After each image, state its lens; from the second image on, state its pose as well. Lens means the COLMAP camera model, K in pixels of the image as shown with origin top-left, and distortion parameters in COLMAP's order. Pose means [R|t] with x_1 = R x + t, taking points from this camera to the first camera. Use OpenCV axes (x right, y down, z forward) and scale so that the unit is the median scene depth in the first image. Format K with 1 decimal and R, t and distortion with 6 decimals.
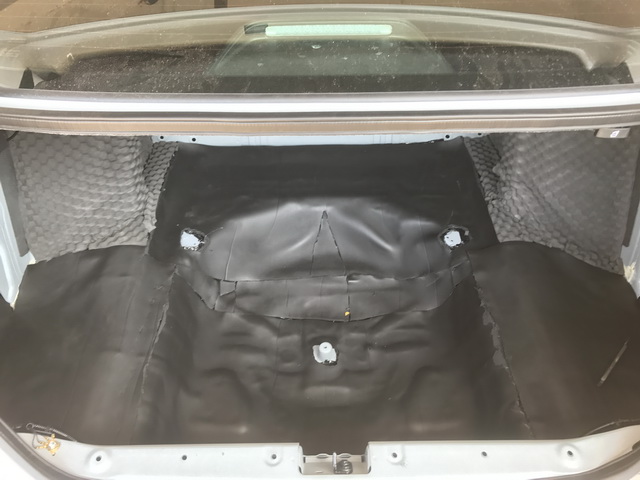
lens RADIAL K [[537.1, 0, 318.8], [0, 537.1, 241.1], [0, 0, 1]] dist [0.012637, -0.003804]
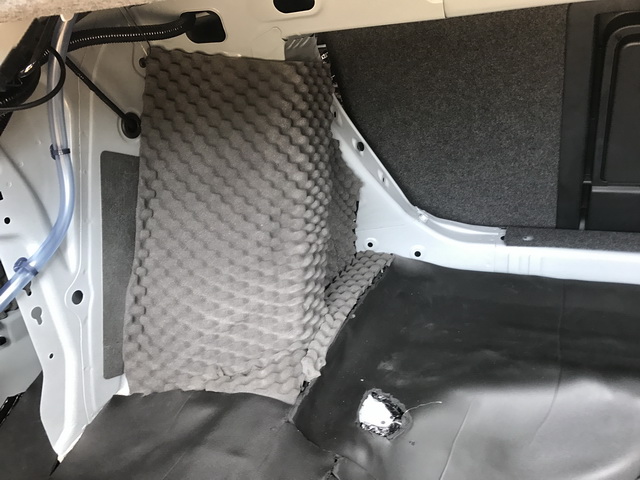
lens RADIAL K [[537.1, 0, 309.5], [0, 537.1, 235.3], [0, 0, 1]] dist [0.012637, -0.003804]
pose [[0.895452, 0.078688, -0.438147, -0.082726], [-0.217467, 0.936139, -0.276319, -0.004728], [0.388424, 0.342713, 0.855380, 0.476395]]
